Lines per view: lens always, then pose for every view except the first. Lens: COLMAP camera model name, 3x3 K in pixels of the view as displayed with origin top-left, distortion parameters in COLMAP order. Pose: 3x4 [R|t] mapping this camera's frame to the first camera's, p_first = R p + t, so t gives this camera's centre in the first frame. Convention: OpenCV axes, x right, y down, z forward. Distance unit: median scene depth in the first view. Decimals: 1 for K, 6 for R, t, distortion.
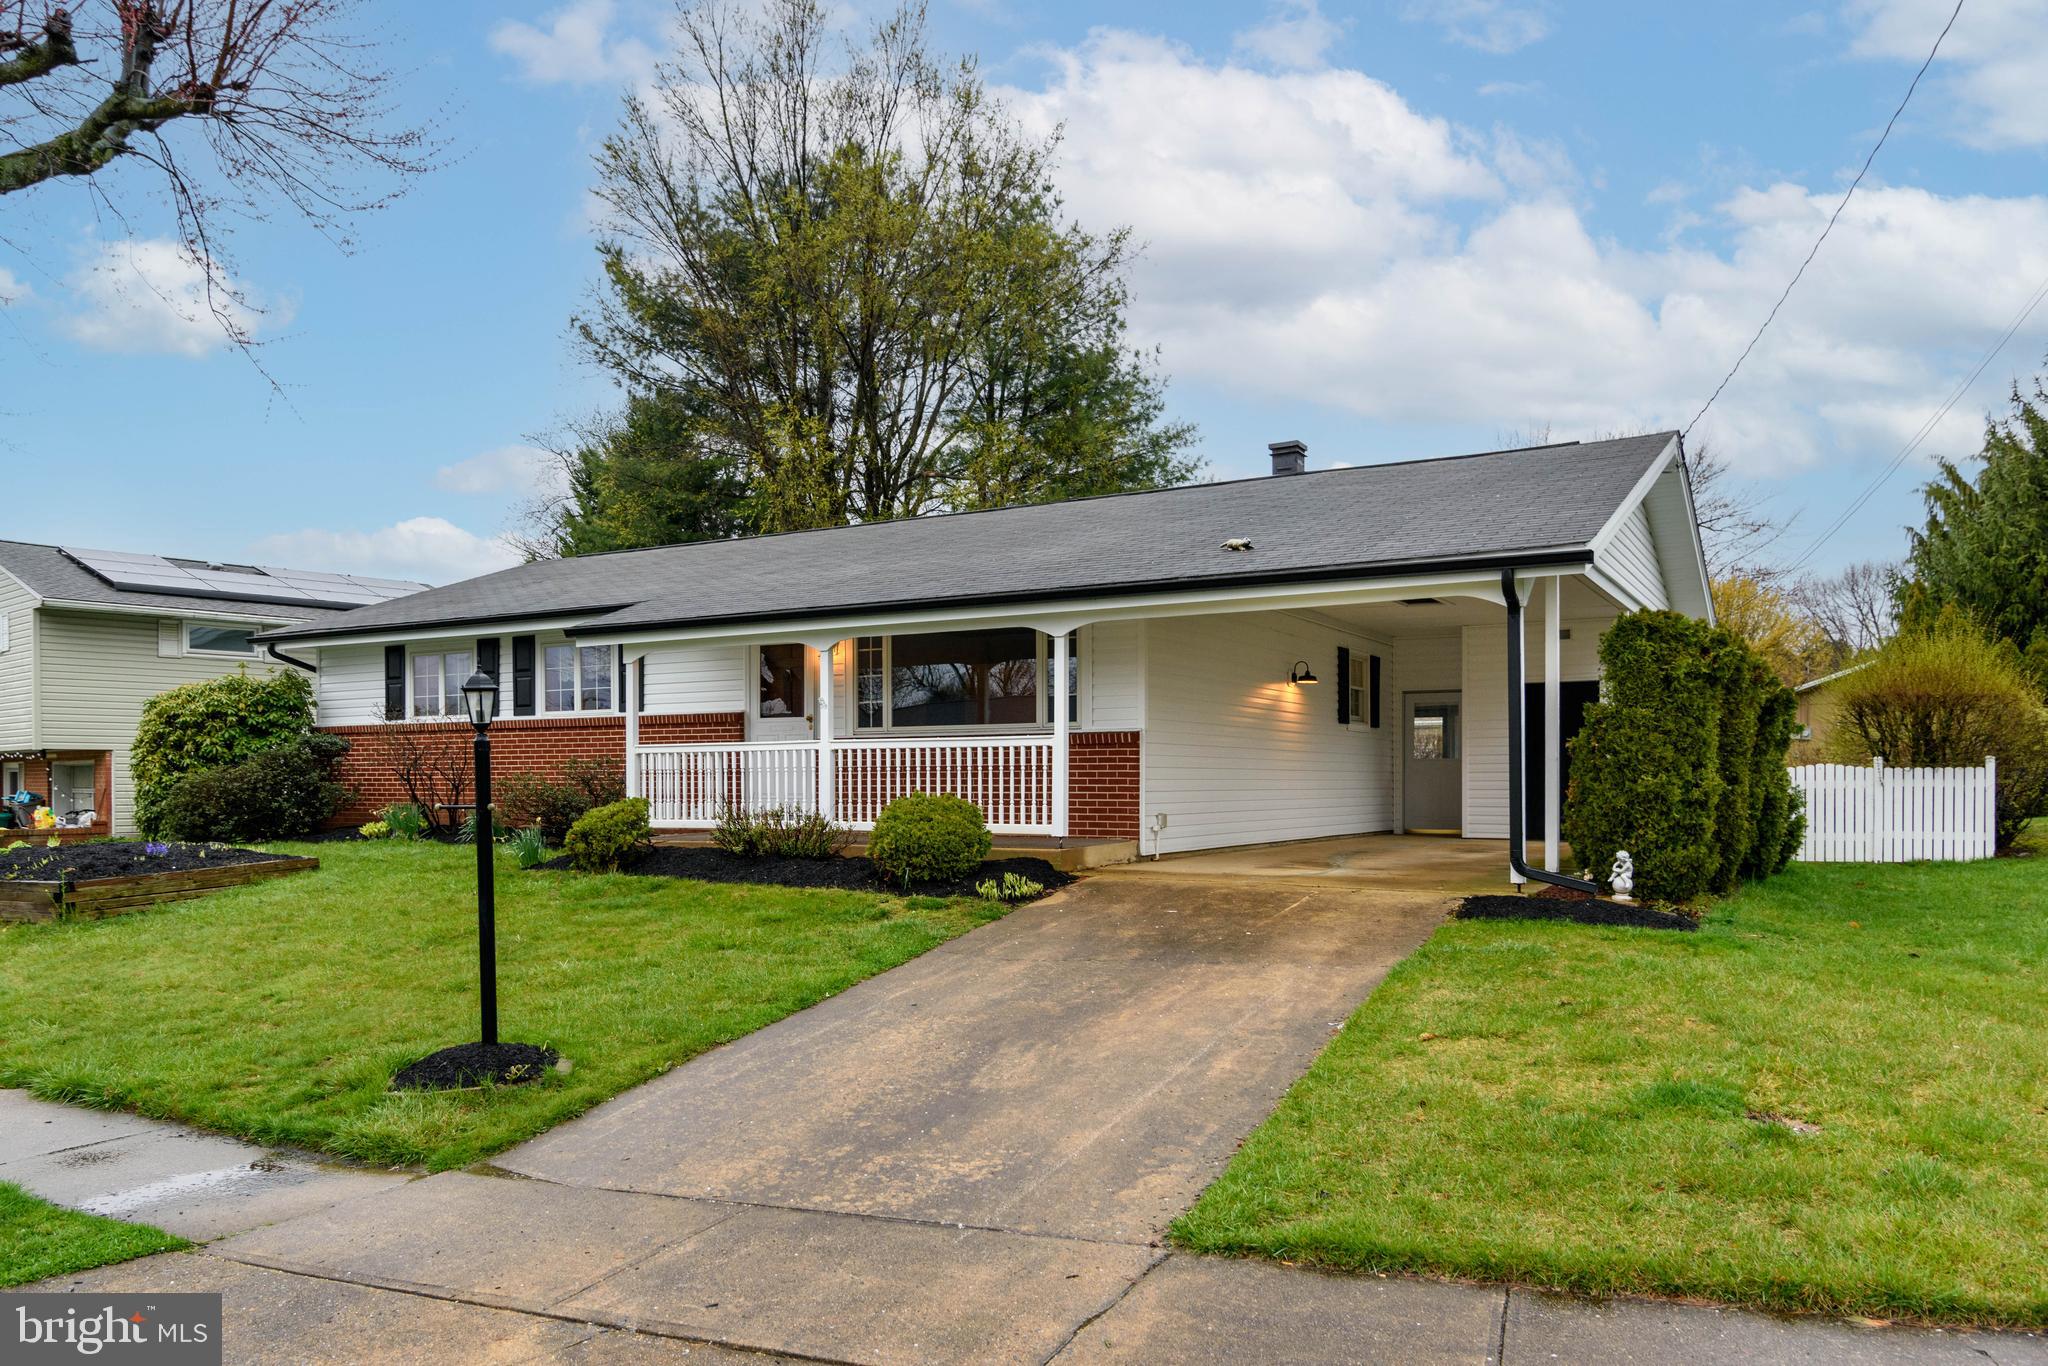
lens RADIAL K [[1413.7, 0, 939.5], [0, 1413.7, 754.7], [0, 0, 1]] dist [0.006332, 0.000222]
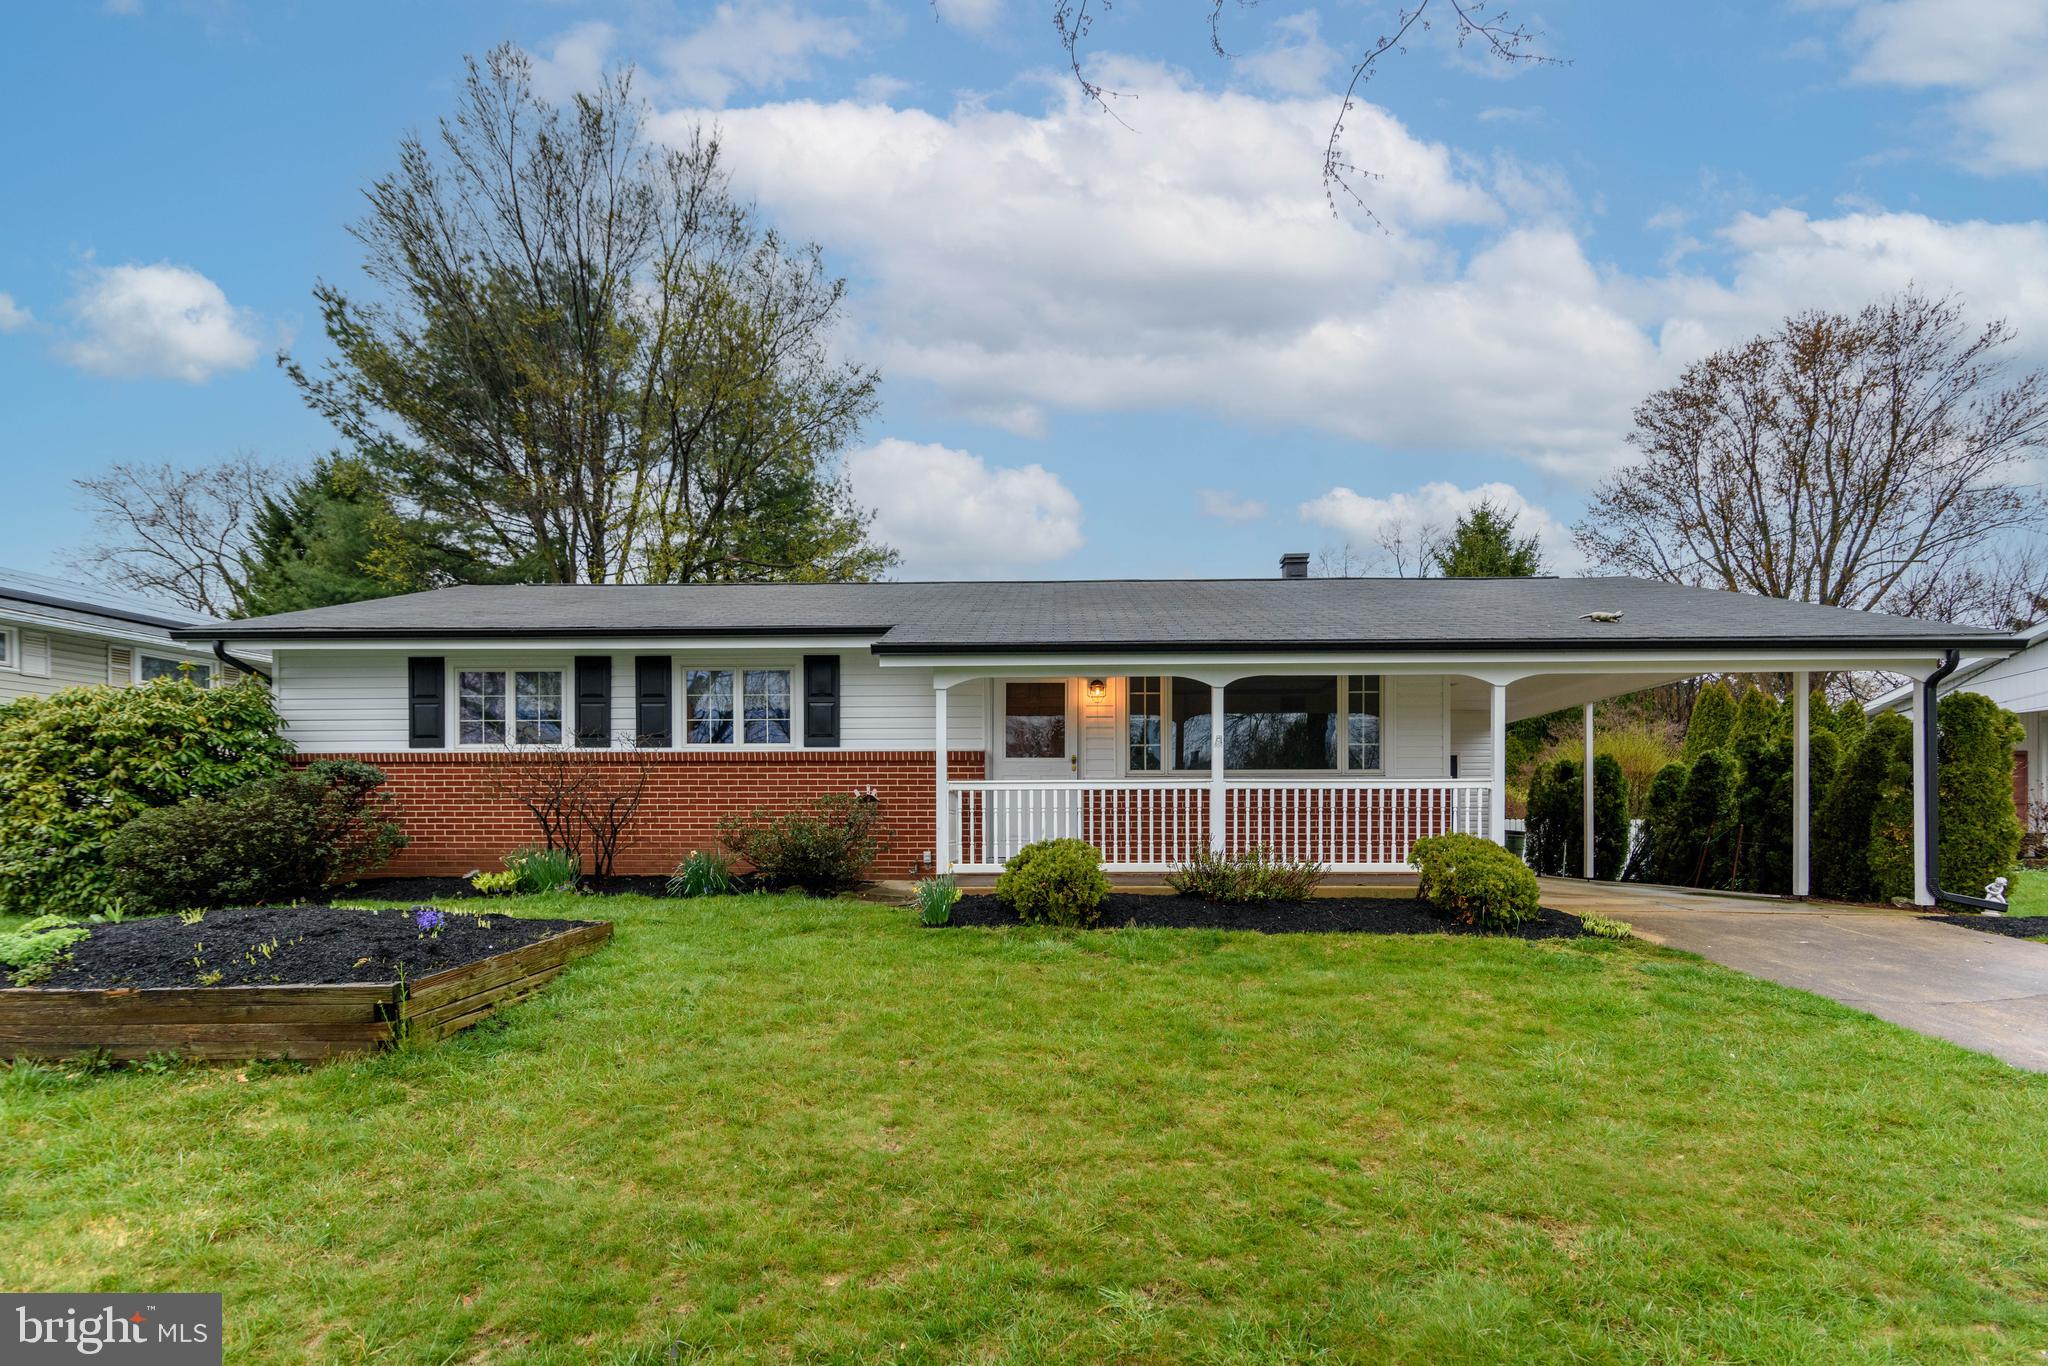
lens RADIAL K [[1003.2, 0, 995.5], [0, 1003.2, 812.3], [0, 0, 1]] dist [-0.001247, 0.000146]
pose [[0.869943, 0.009623, 0.493059, -0.432853], [-0.010620, 0.999943, -0.000778, 0.011118], [-0.493039, -0.004559, 0.869995, 0.374622]]
